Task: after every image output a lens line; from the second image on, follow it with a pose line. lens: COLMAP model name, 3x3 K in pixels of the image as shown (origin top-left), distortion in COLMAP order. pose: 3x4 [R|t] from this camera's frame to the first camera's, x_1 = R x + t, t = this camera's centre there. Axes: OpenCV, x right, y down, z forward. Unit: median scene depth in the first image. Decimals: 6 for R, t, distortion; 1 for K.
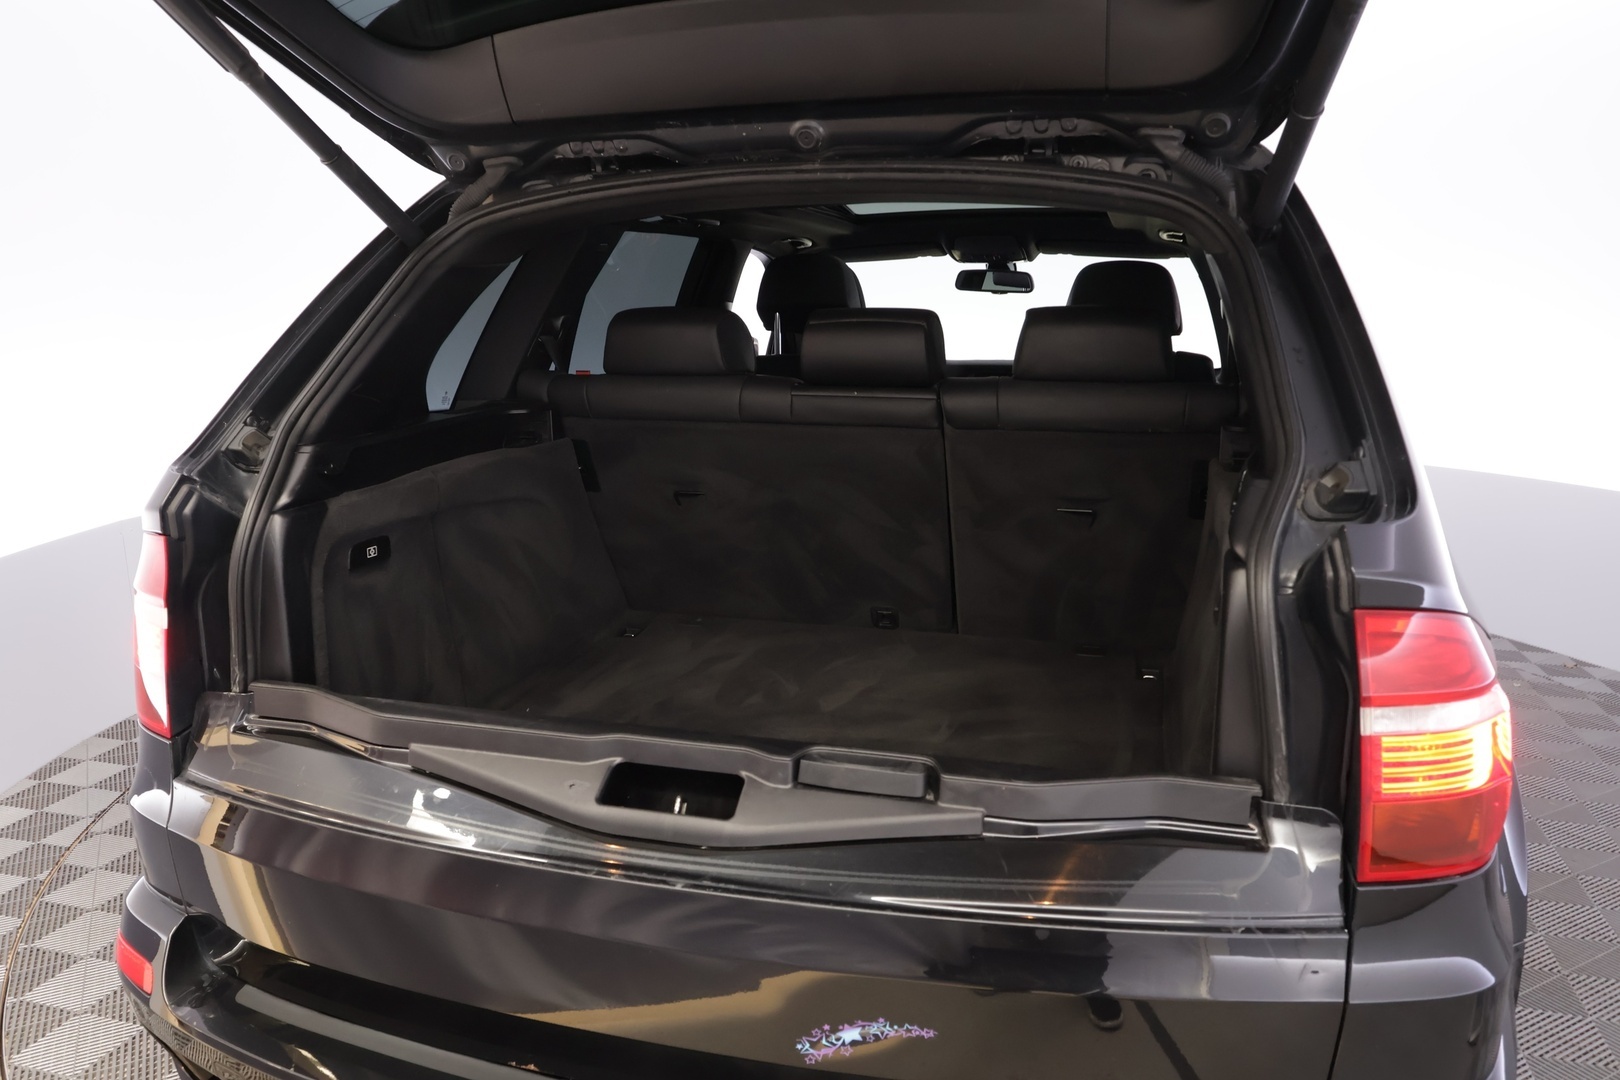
lens RADIAL K [[1145.6, 0, 803.9], [0, 1145.6, 543.3], [0, 0, 1]] dist [0.017505, 0.012664]
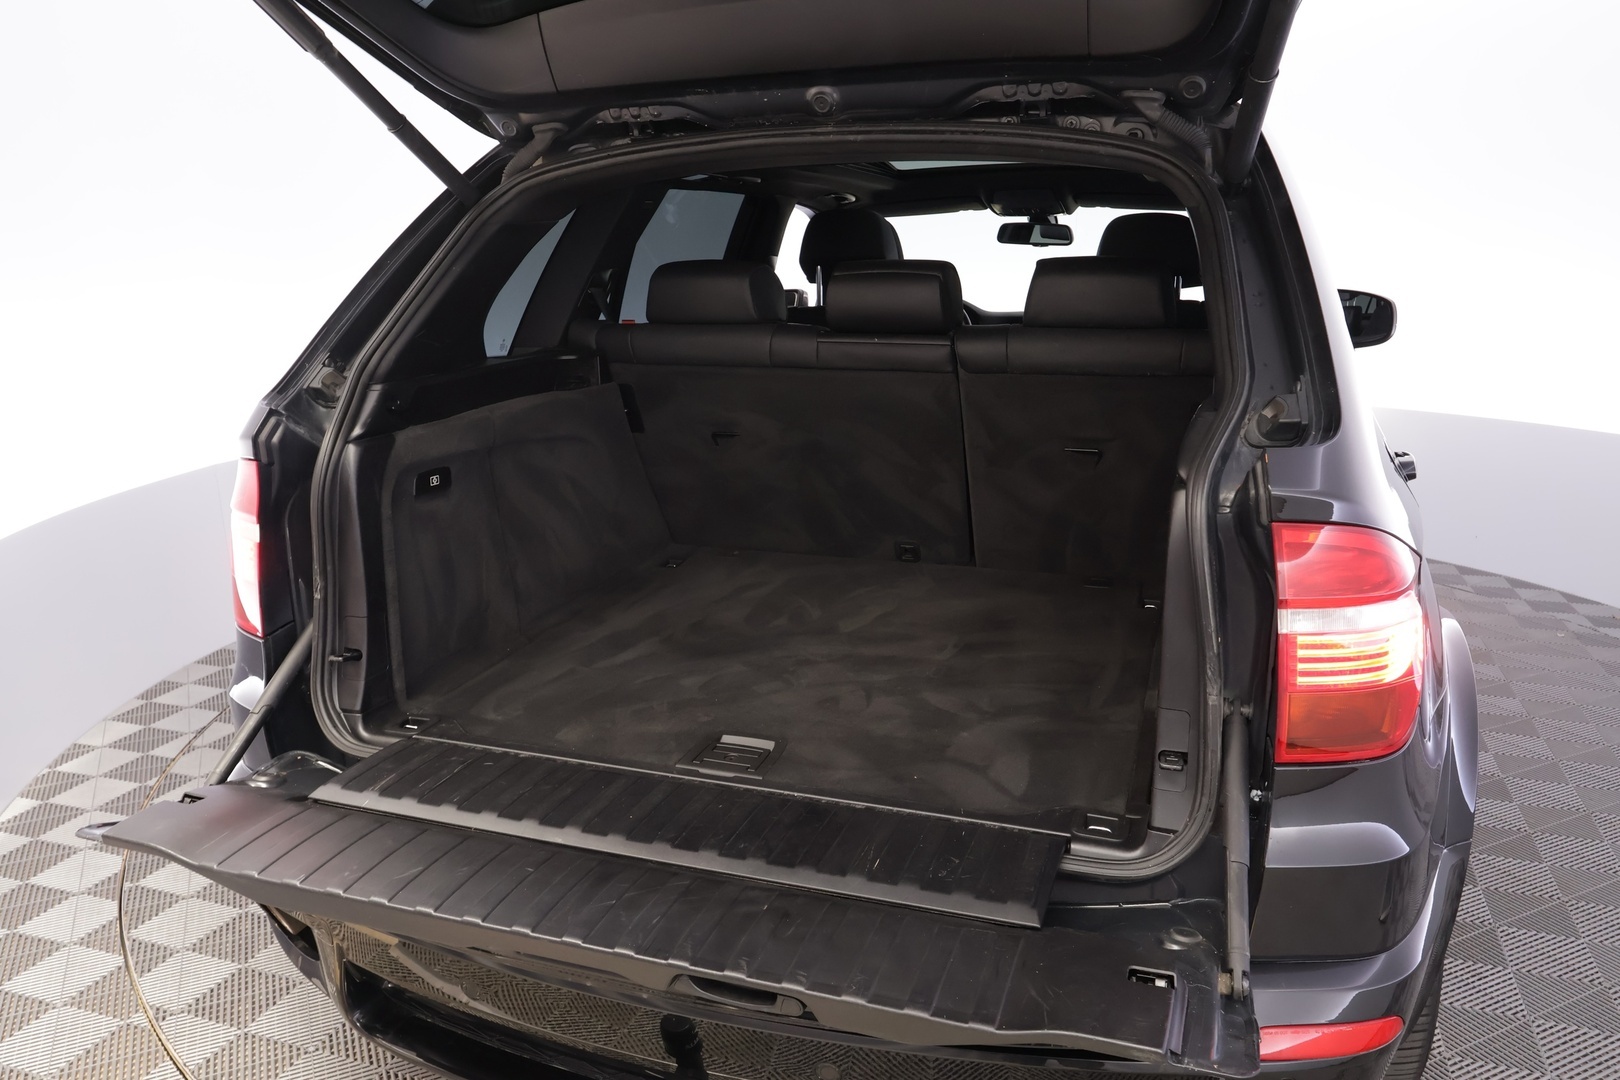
lens RADIAL K [[1145.6, 0, 809.2], [0, 1145.6, 537.7], [0, 0, 1]] dist [0.017505, 0.012664]
pose [[0.998375, 0.008492, -0.056354, 0.045858], [-0.006637, 0.999433, 0.033020, 0.020450], [0.056602, -0.032592, 0.997865, -0.086912]]
